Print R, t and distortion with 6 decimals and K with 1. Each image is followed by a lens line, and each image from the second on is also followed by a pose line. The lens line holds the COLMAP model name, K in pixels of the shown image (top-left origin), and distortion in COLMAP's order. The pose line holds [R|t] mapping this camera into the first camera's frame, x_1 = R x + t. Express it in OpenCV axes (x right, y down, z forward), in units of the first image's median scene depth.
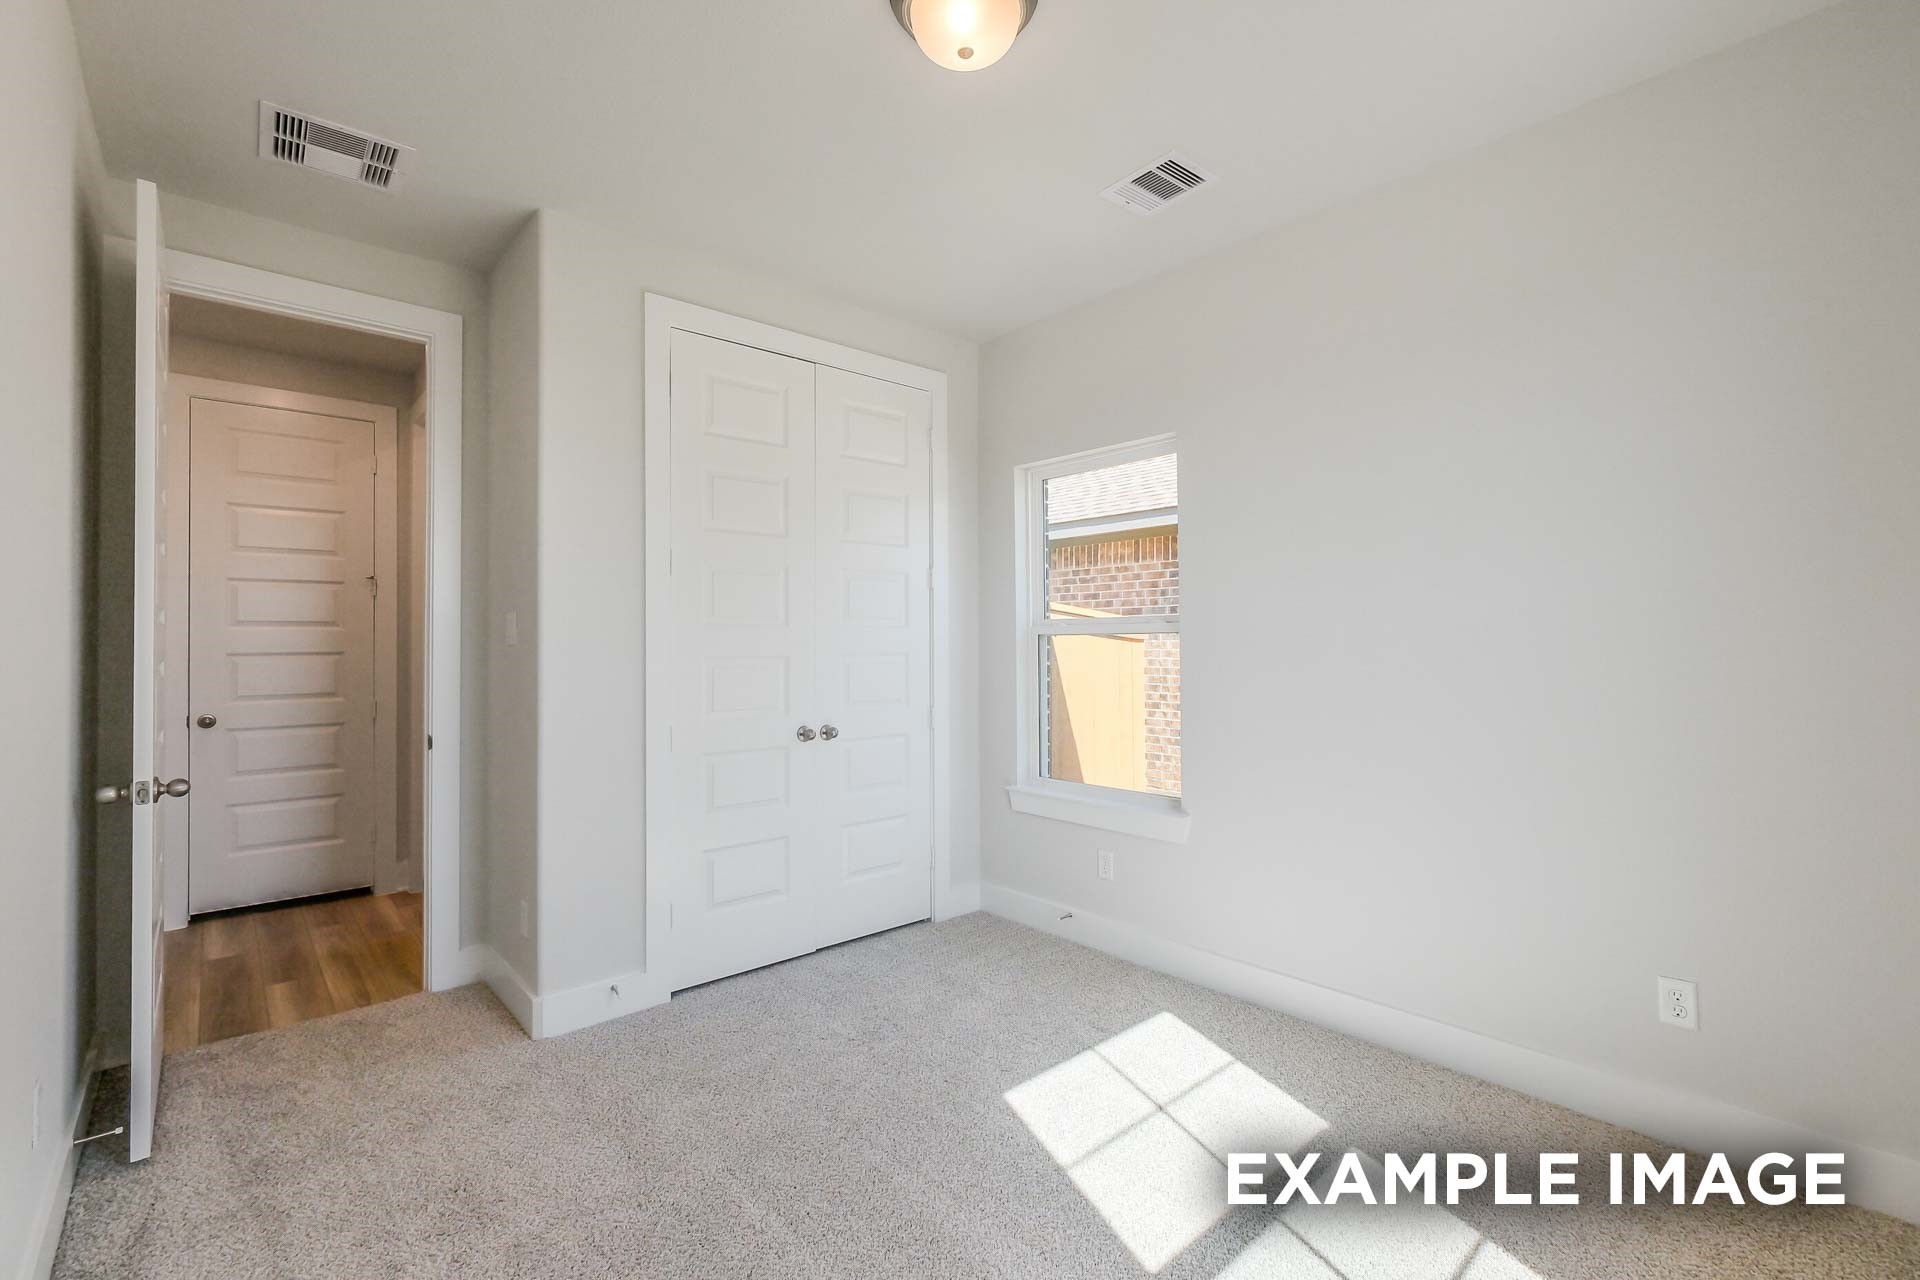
lens RADIAL K [[846.5, 0, 966.3], [0, 846.5, 648.9], [0, 0, 1]] dist [-0.004042, 0.000365]
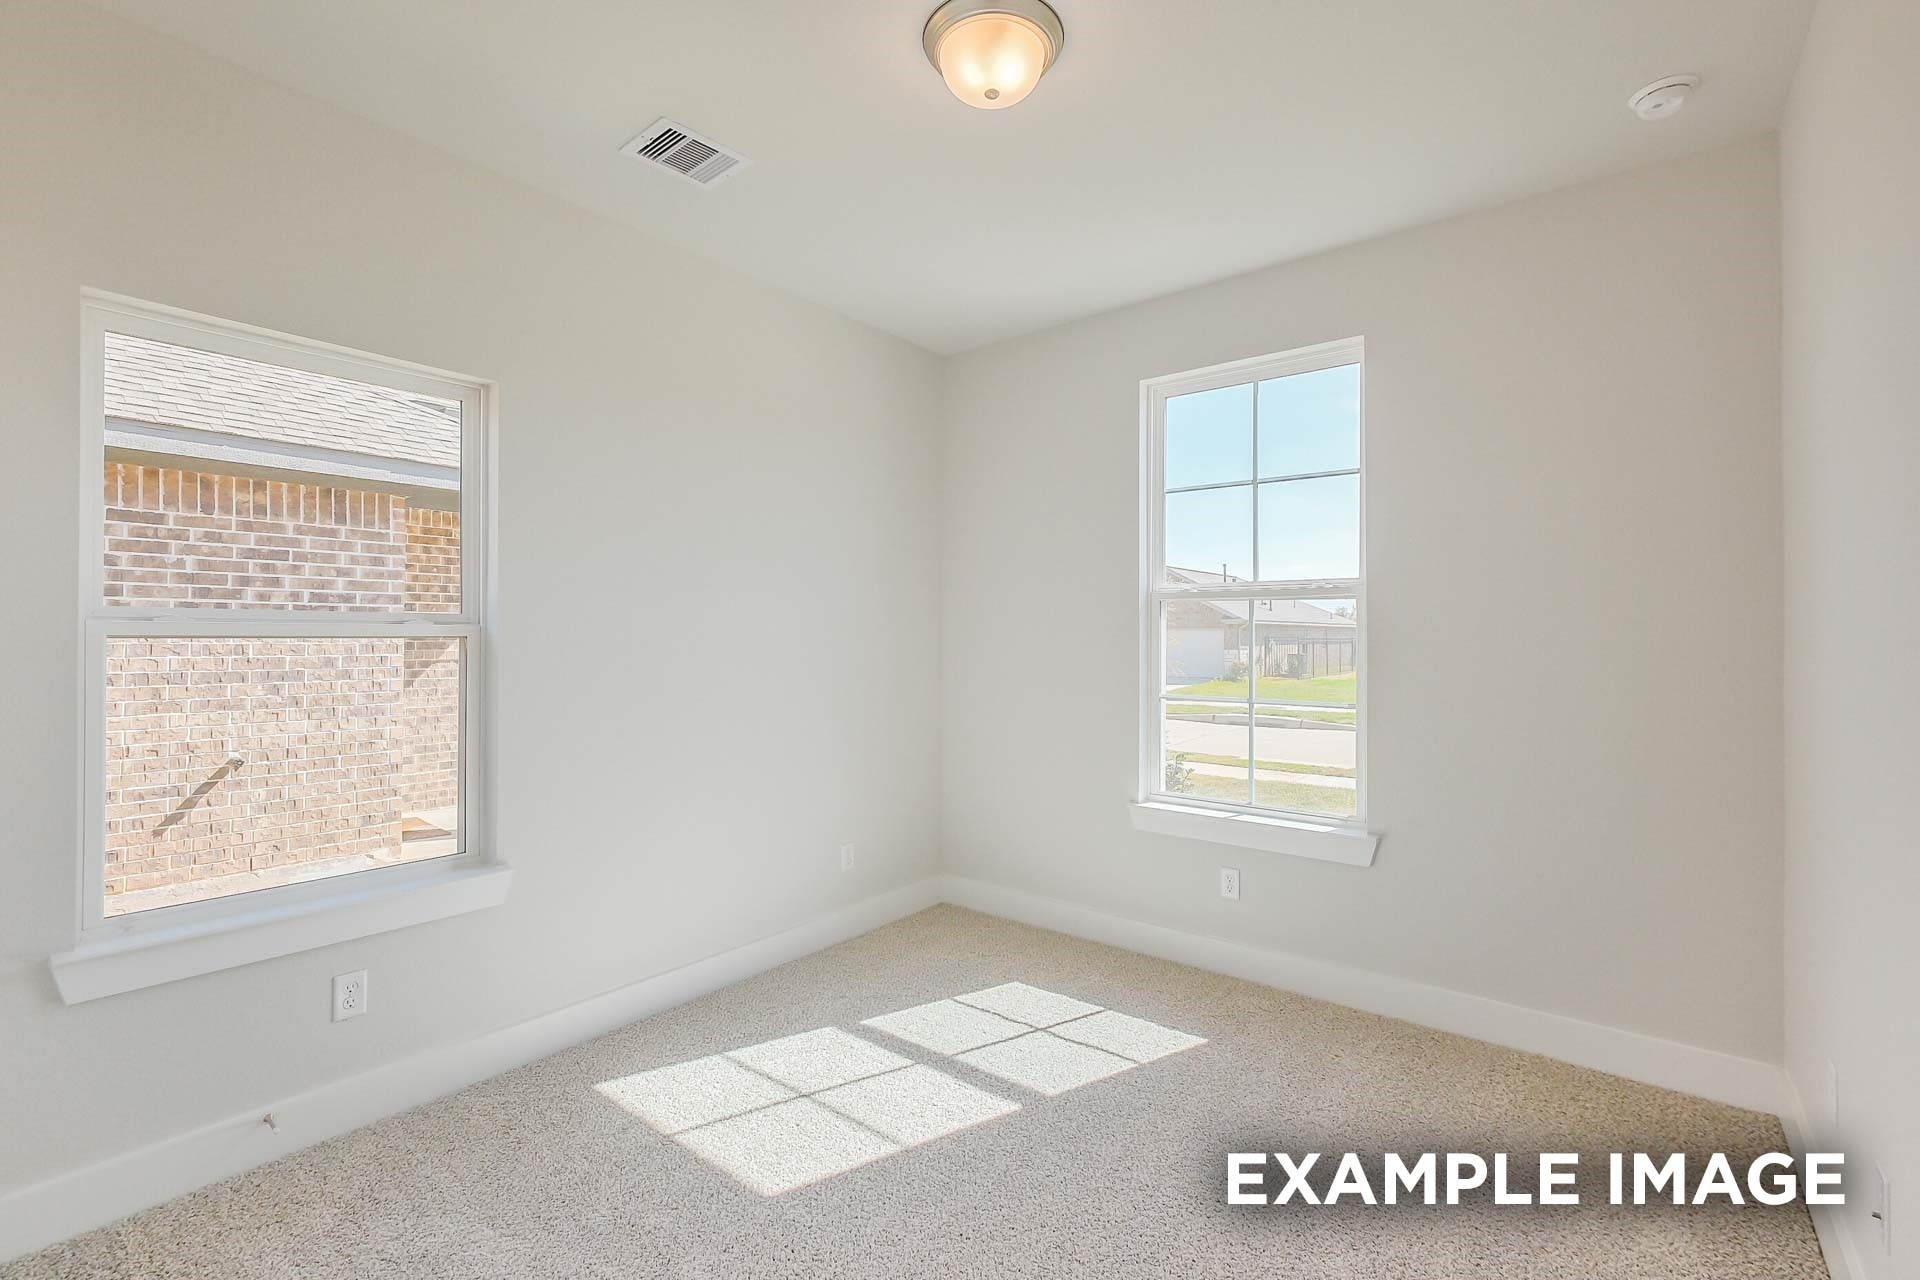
lens RADIAL K [[846.5, 0, 963.8], [0, 846.5, 632.1], [0, 0, 1]] dist [-0.004042, 0.000365]
pose [[-0.188020, 0.021521, 0.981929, -0.552354], [0.007417, 0.999763, -0.020492, -0.001351], [-0.982137, 0.003431, -0.188135, 0.660945]]
